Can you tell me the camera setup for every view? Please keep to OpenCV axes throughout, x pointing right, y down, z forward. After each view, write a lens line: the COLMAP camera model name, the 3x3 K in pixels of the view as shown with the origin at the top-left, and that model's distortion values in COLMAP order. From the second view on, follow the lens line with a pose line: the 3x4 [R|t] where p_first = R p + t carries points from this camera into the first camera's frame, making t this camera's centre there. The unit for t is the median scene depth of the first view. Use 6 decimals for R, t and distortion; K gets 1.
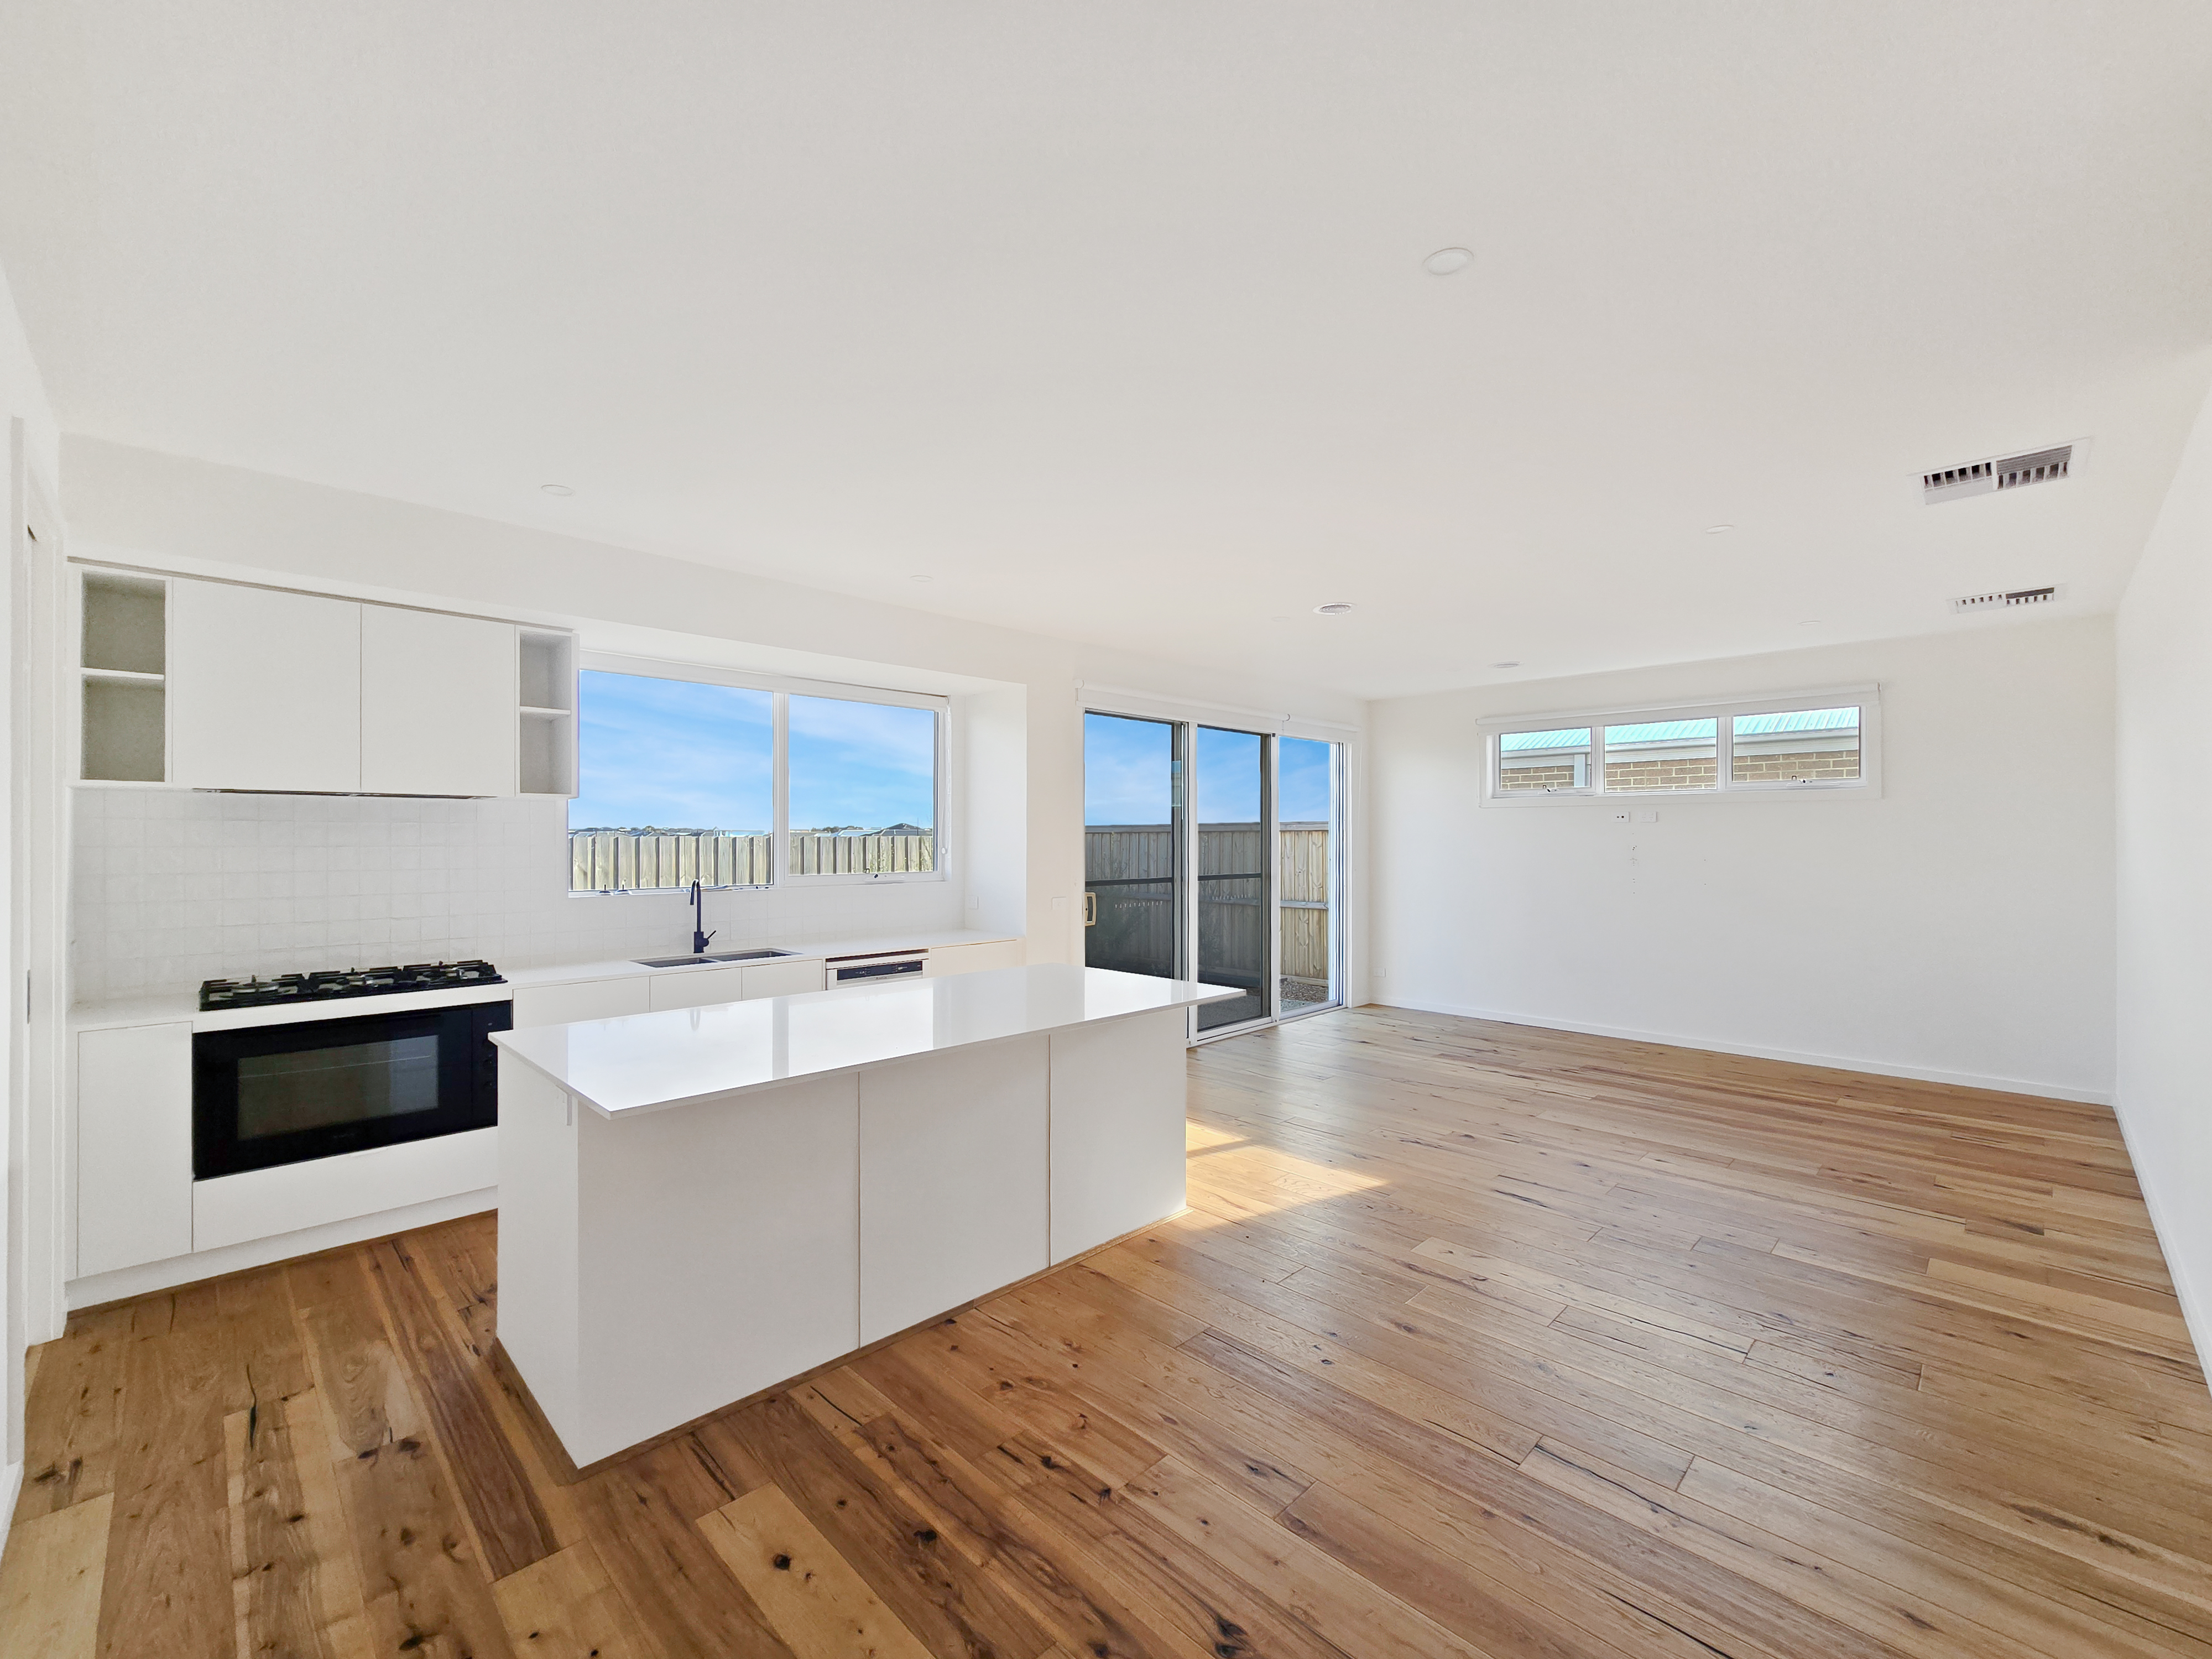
lens RADIAL K [[925.1, 0, 1099.6], [0, 925.1, 835.1], [0, 0, 1]] dist [-0.010602, 0.000374]
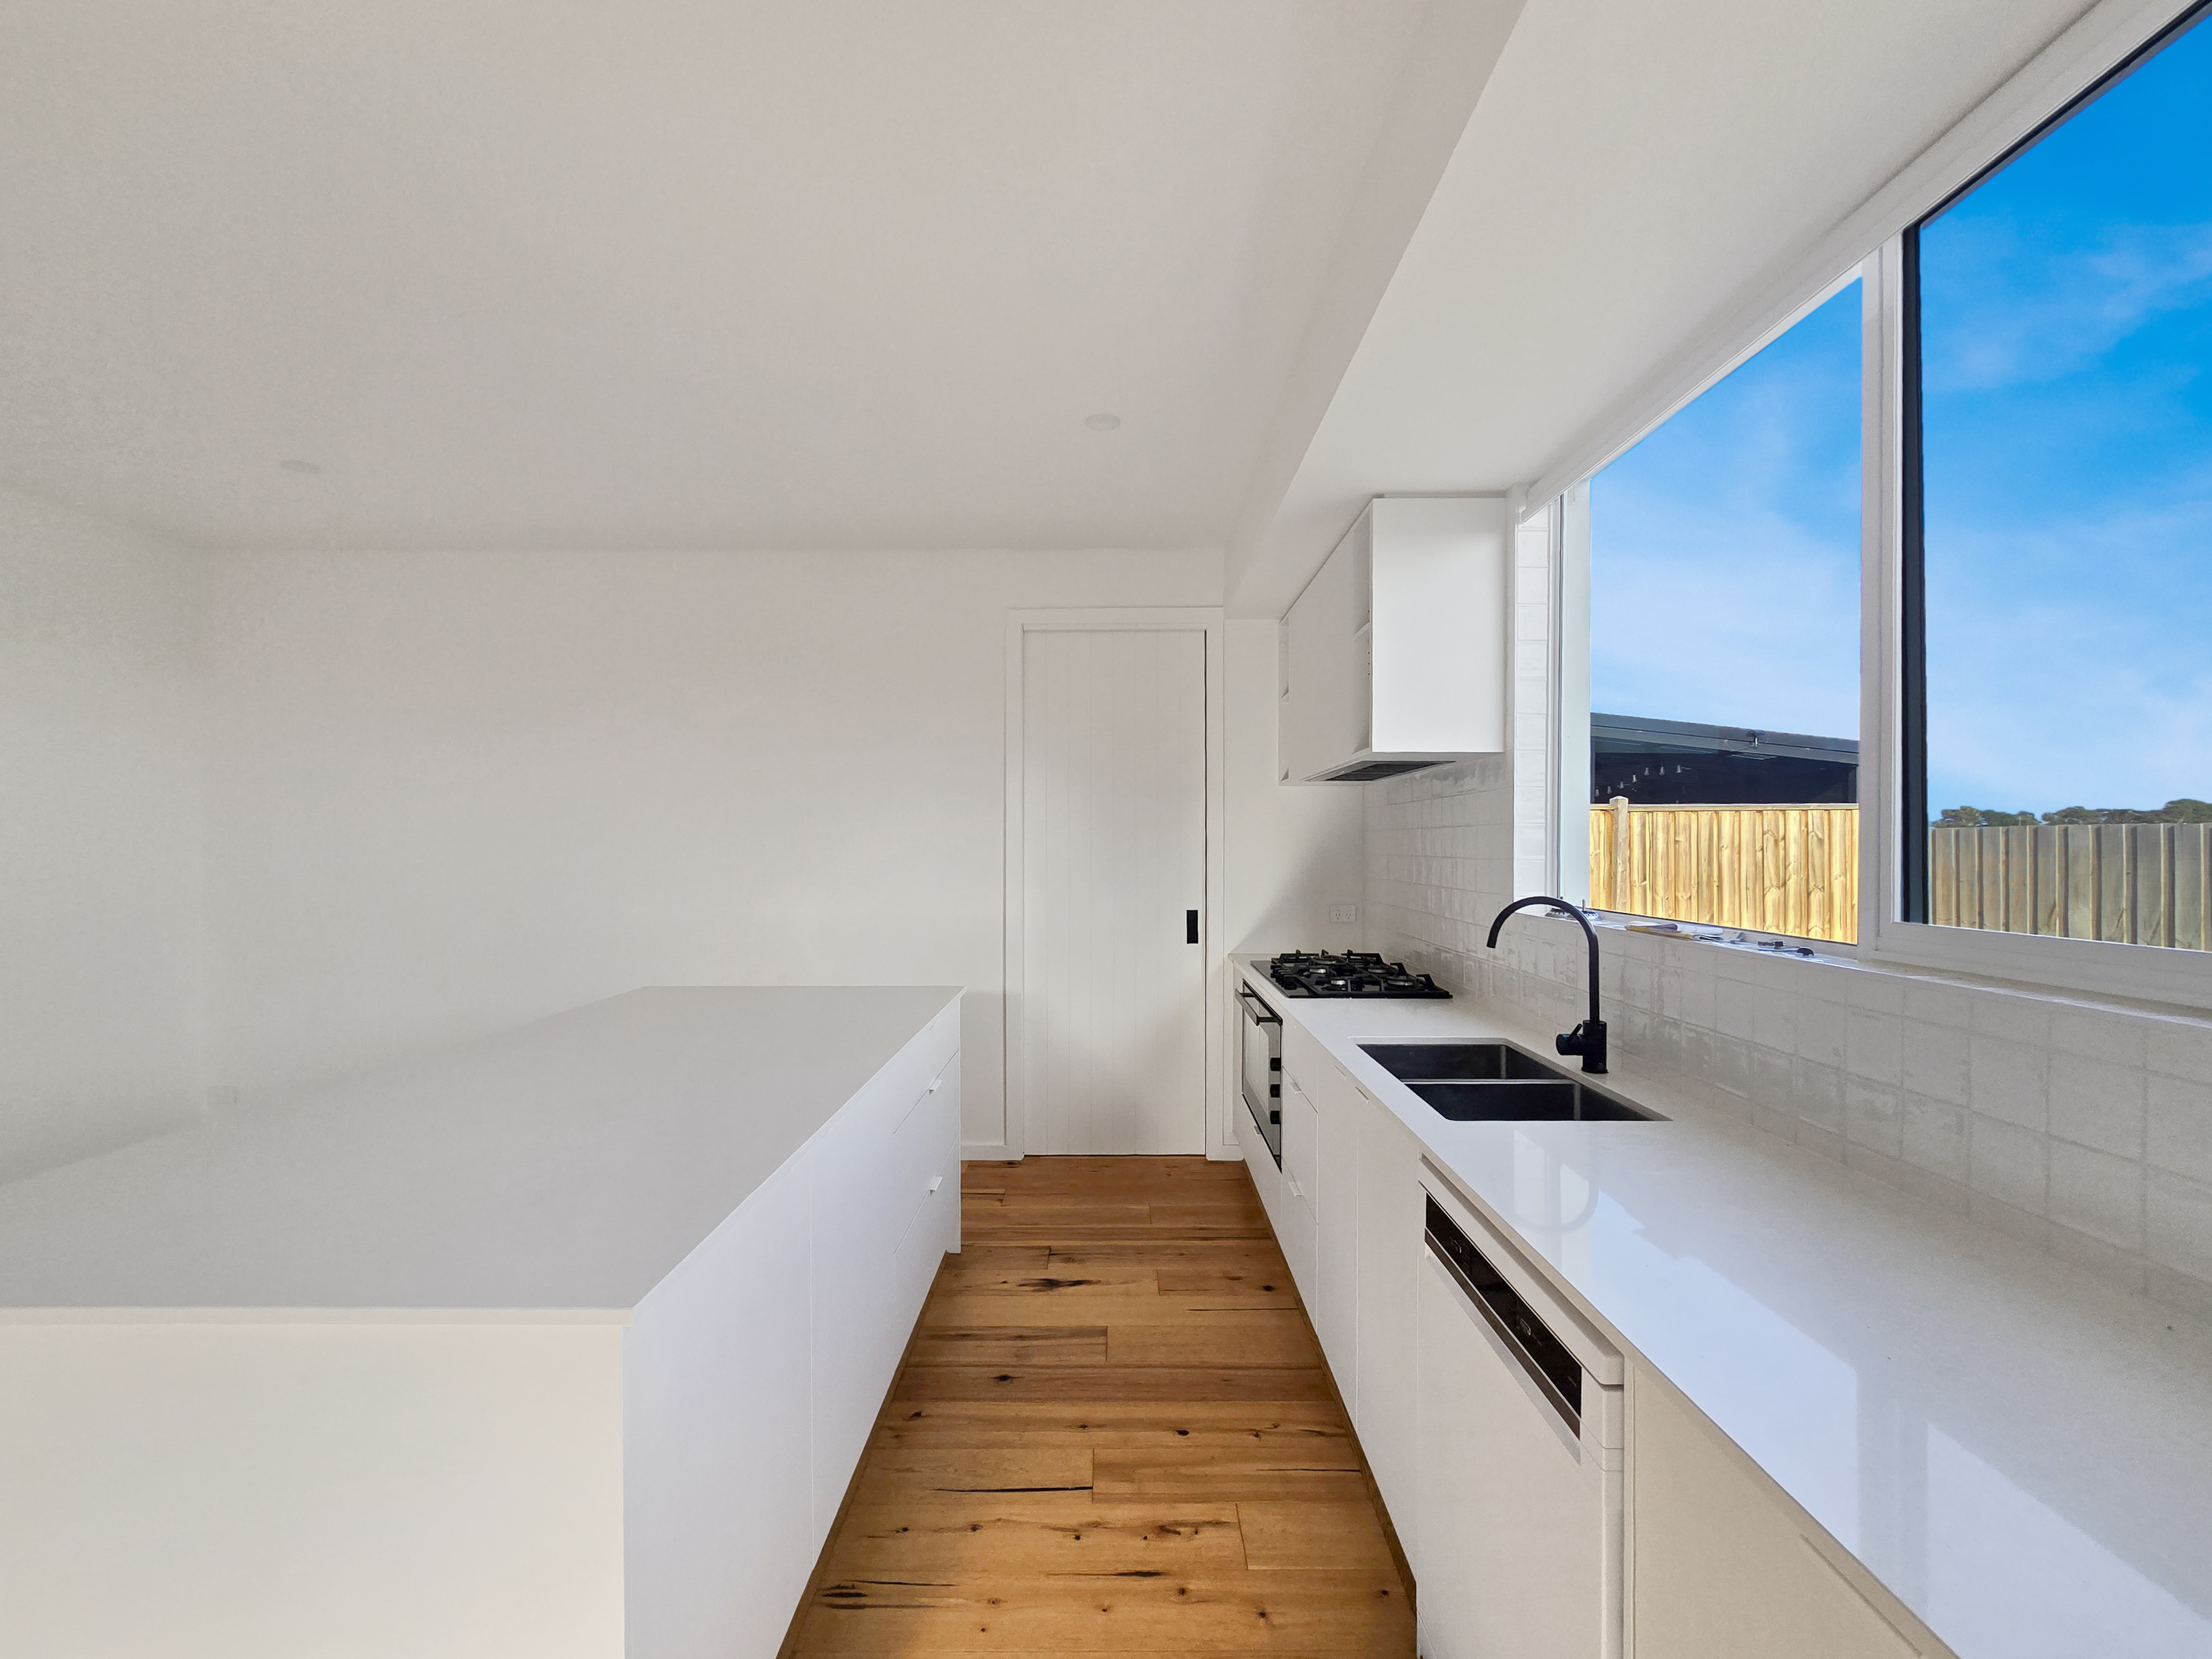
lens RADIAL K [[925.1, 0, 1122.9], [0, 925.1, 836.2], [0, 0, 1]] dist [-0.010602, 0.000374]
pose [[-0.701765, -0.005921, -0.712384, 0.024366], [0.003813, 0.999920, -0.012067, 0.027842], [0.712398, -0.011185, -0.701687, 1.334256]]
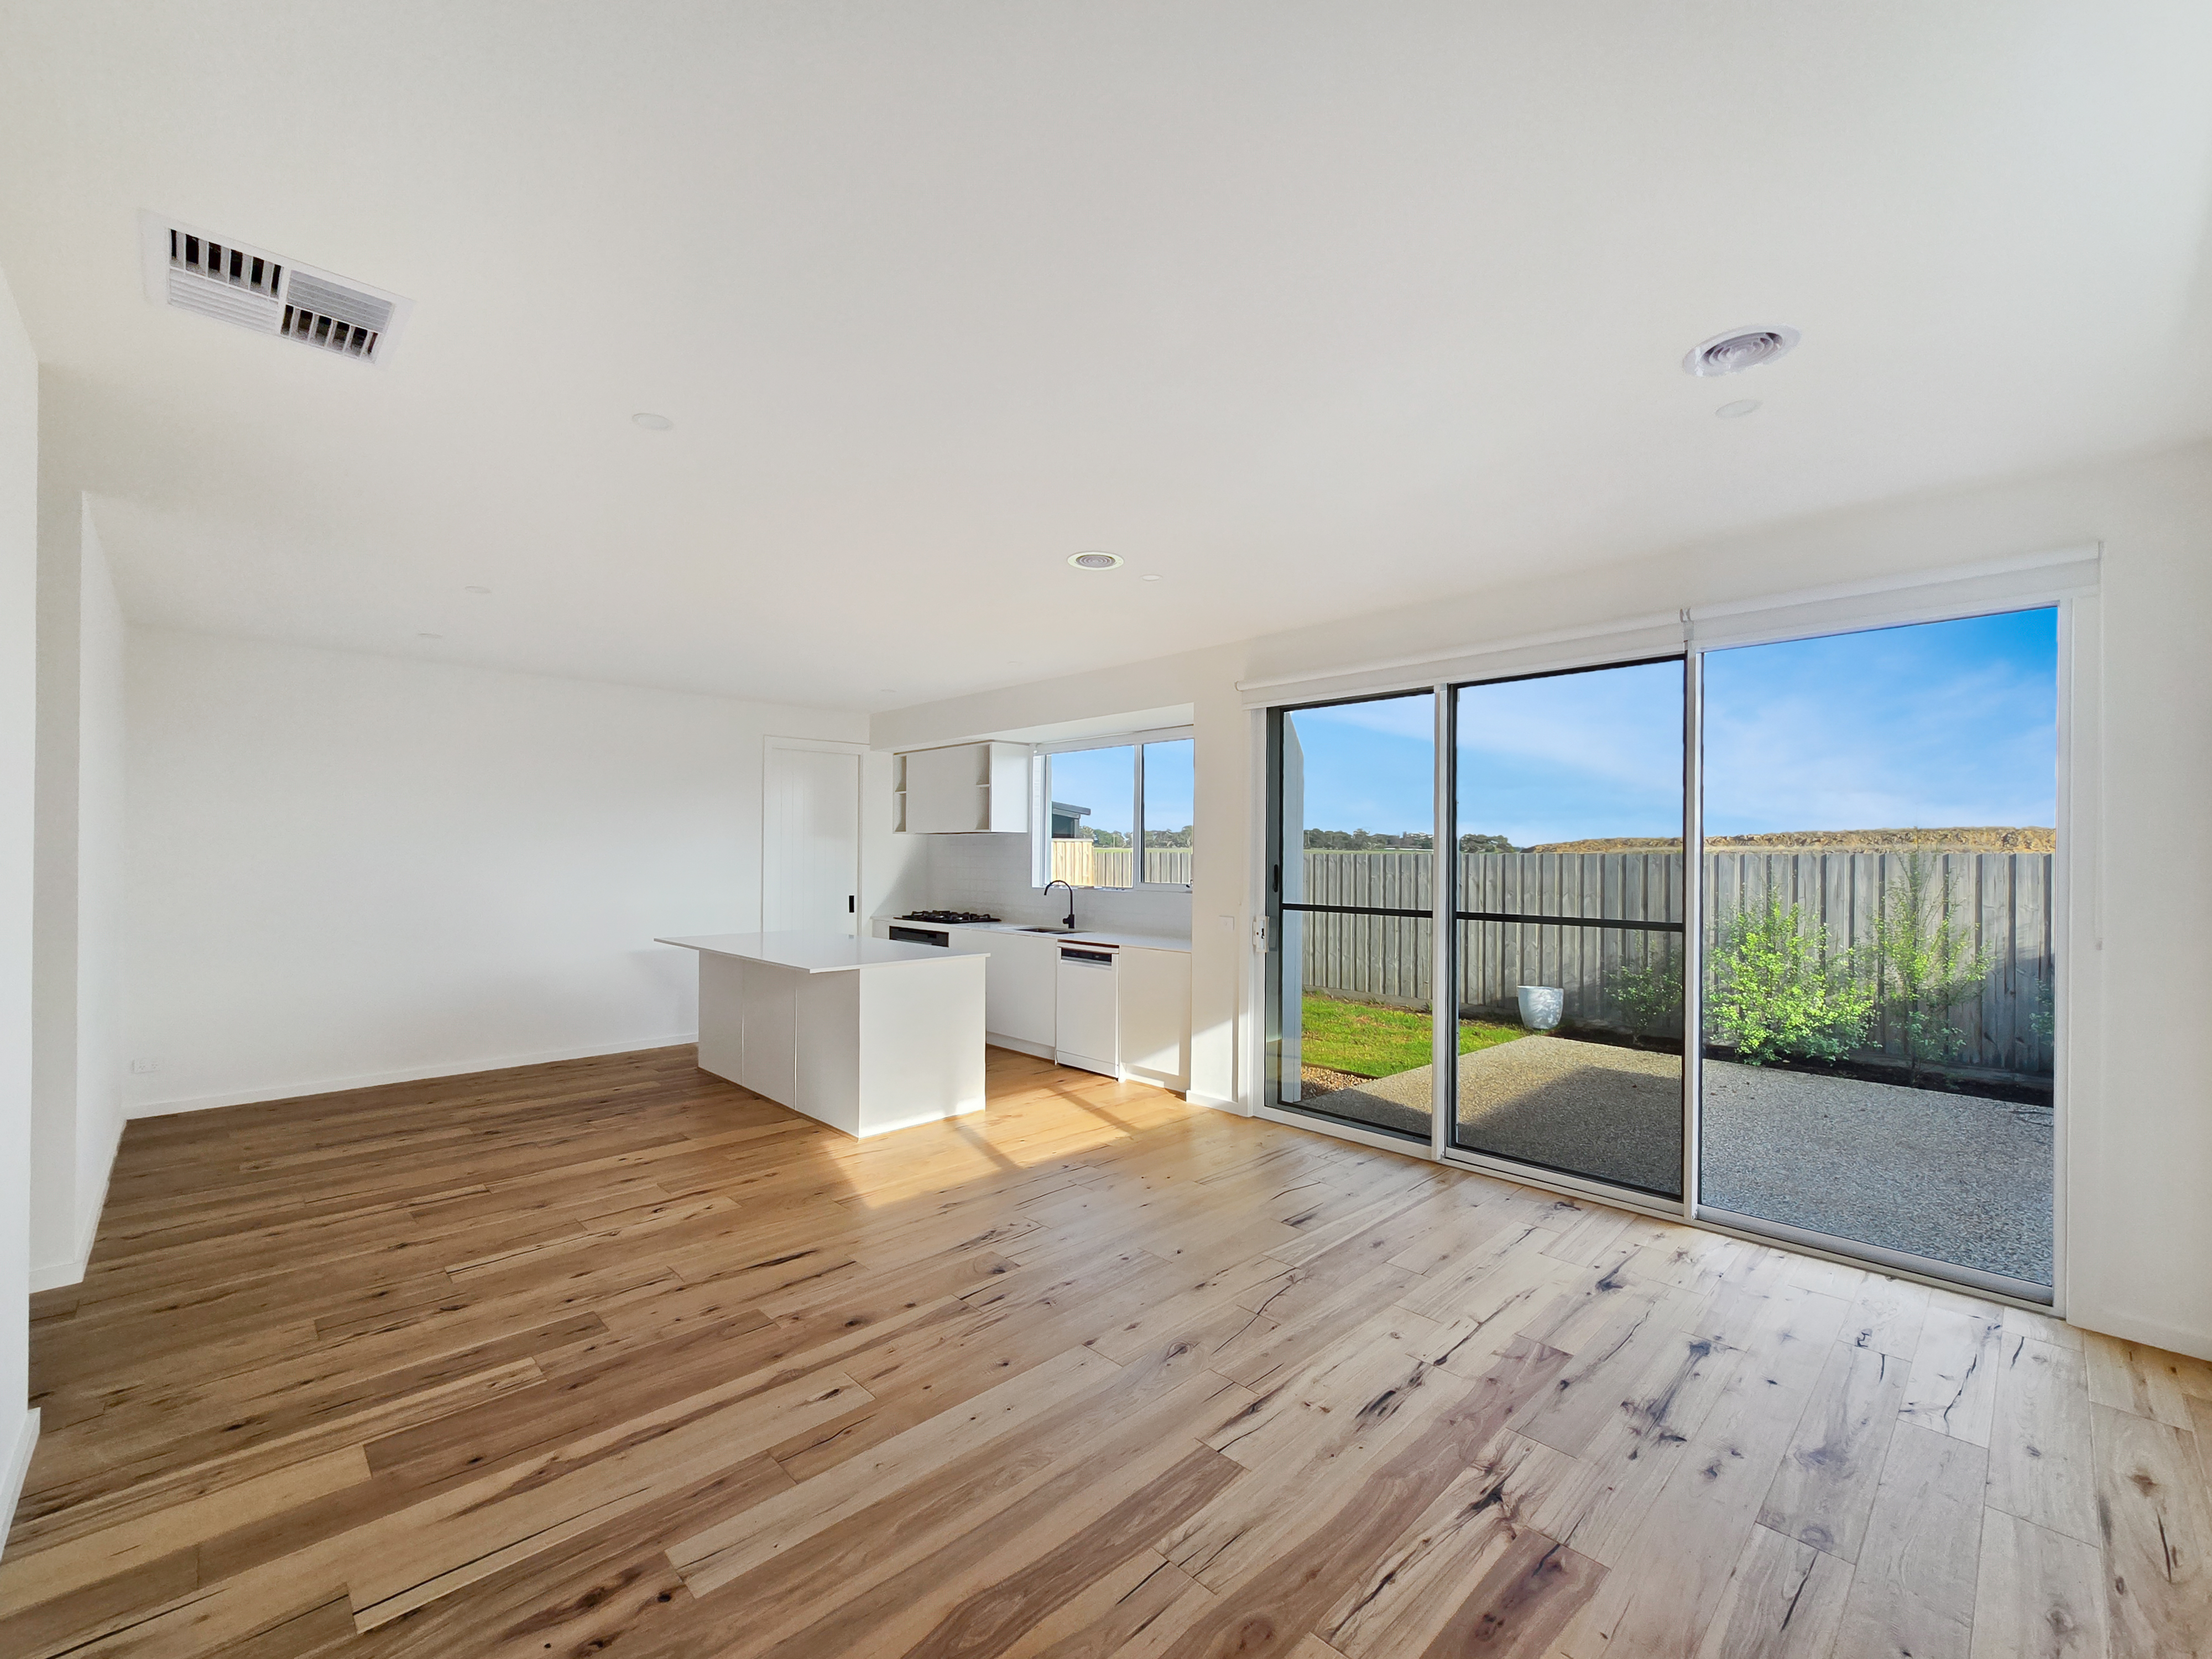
lens RADIAL K [[925.1, 0, 1111.7], [0, 925.1, 847.1], [0, 0, 1]] dist [-0.010602, 0.000374]
pose [[-0.002781, -0.005494, -0.999981, 1.275817], [0.000956, 0.999984, -0.005497, 0.001887], [0.999996, -0.000971, -0.002776, 1.248613]]
